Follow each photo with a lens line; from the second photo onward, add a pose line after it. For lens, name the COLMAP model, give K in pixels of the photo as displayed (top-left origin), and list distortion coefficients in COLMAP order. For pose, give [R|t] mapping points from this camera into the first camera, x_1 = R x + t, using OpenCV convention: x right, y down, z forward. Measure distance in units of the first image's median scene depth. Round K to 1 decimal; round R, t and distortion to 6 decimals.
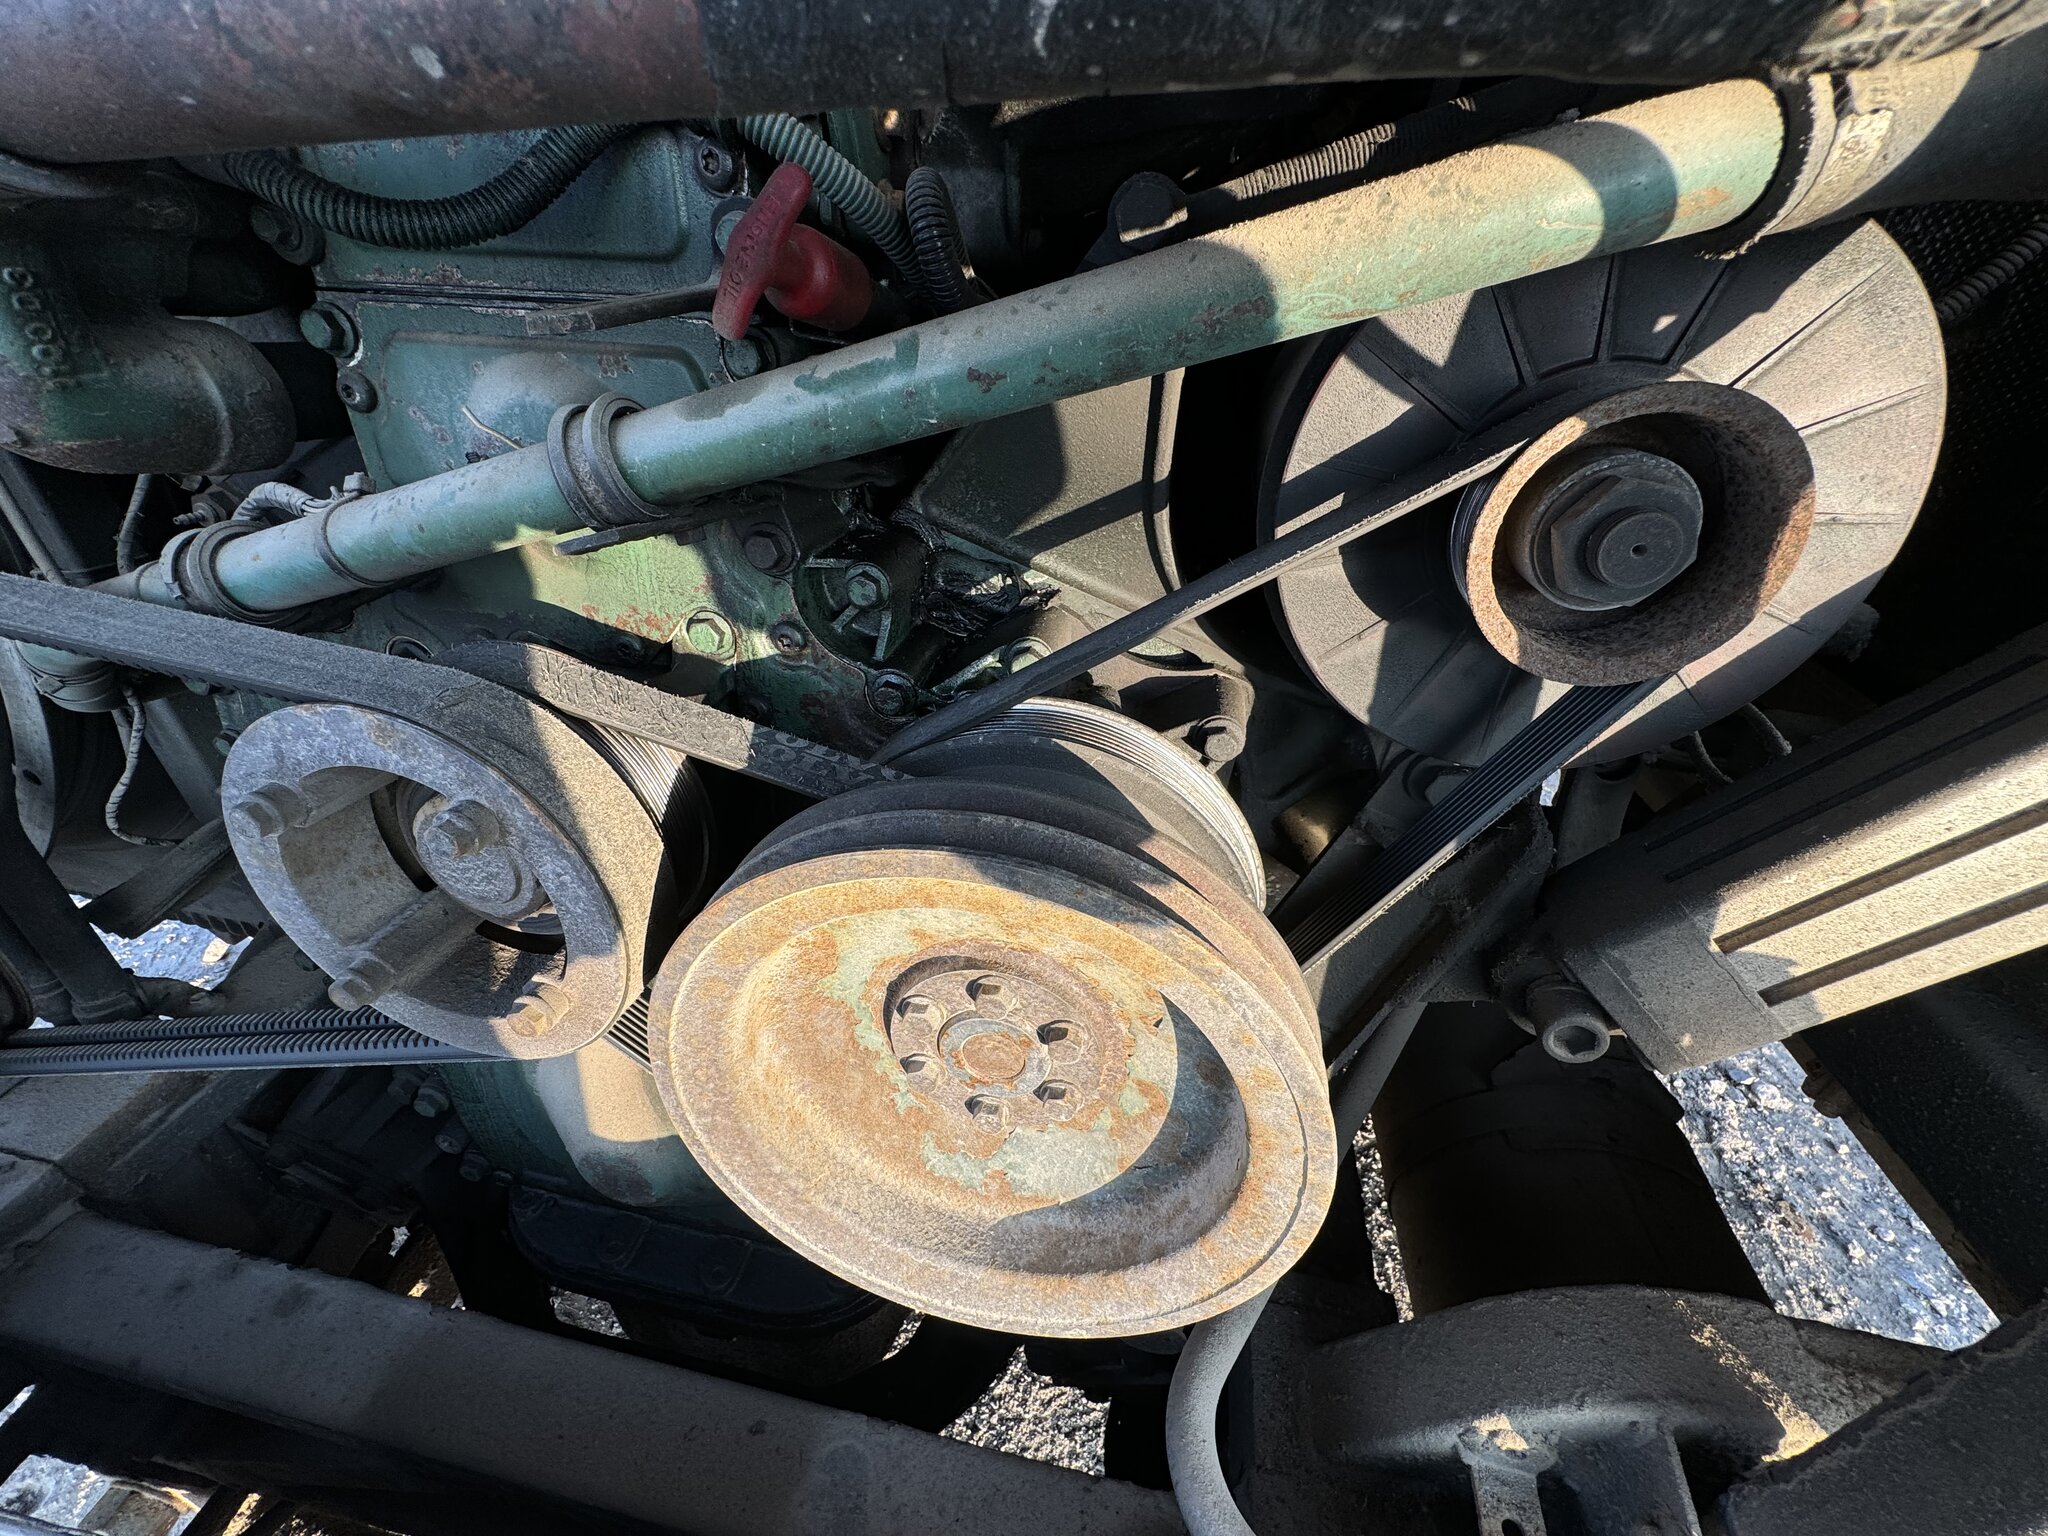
lens RADIAL K [[818.5, 0, 1024.0], [0, 818.5, 768.0], [0, 0, 1]] dist [-0.002533, 0.000477]
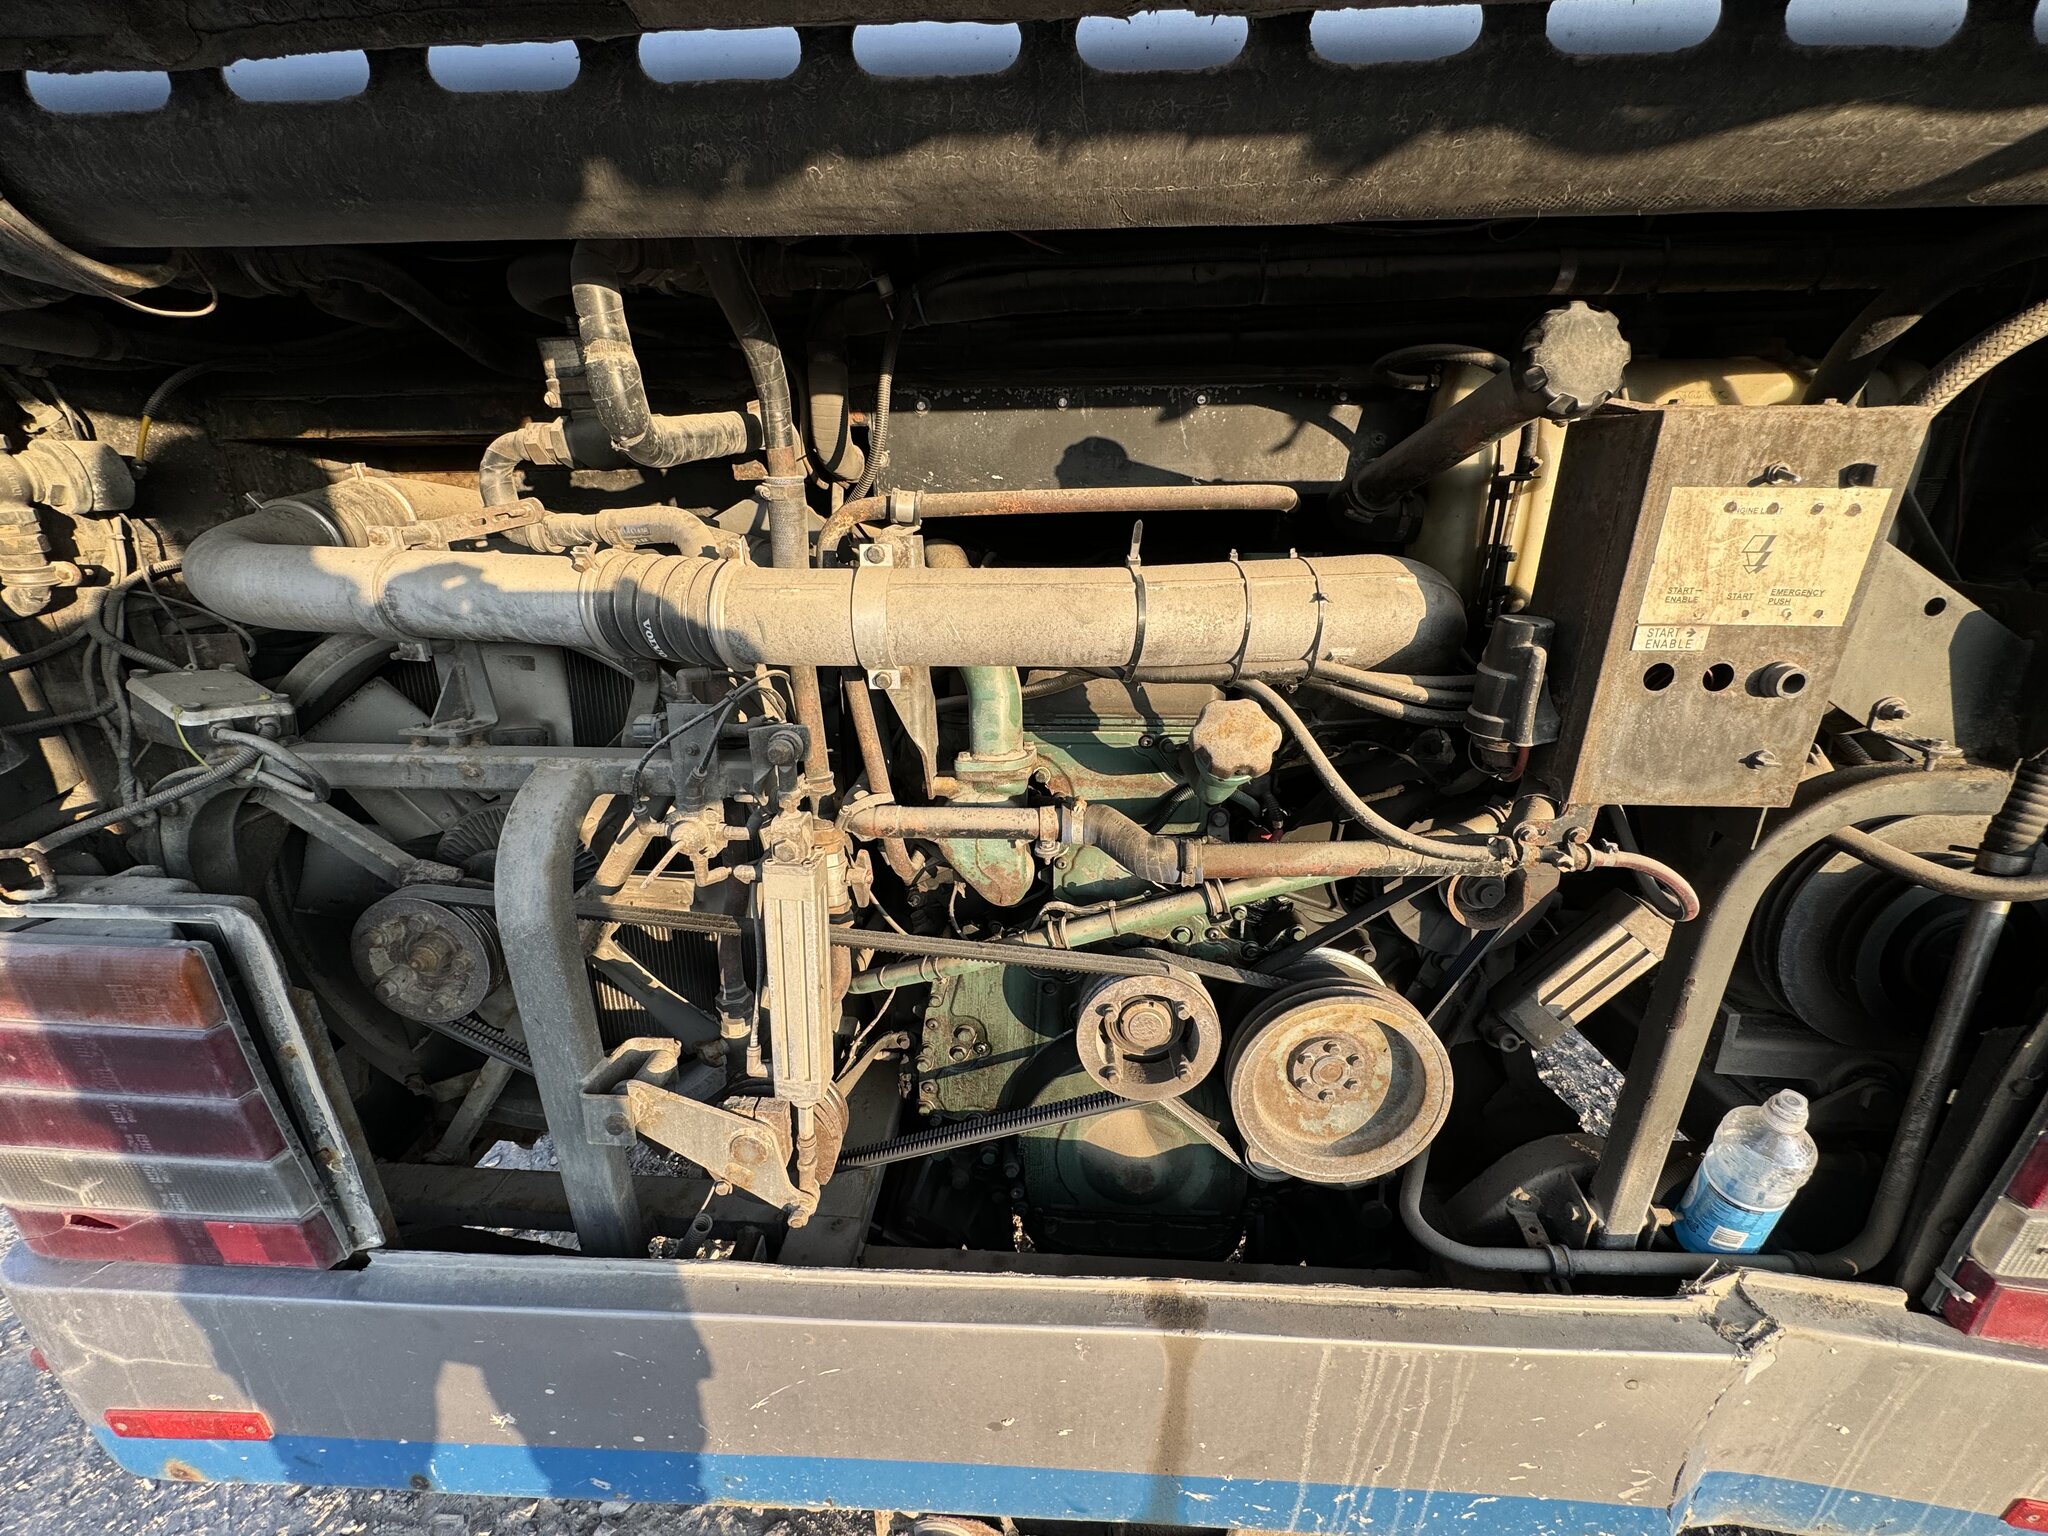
lens RADIAL K [[818.5, 0, 1024.0], [0, 818.5, 768.0], [0, 0, 1]] dist [-0.002533, 0.000477]
pose [[0.990707, -0.084408, 0.106649, -1.369727], [0.107294, 0.966916, -0.231432, -0.151816], [-0.083586, 0.240724, 0.966988, -2.061722]]
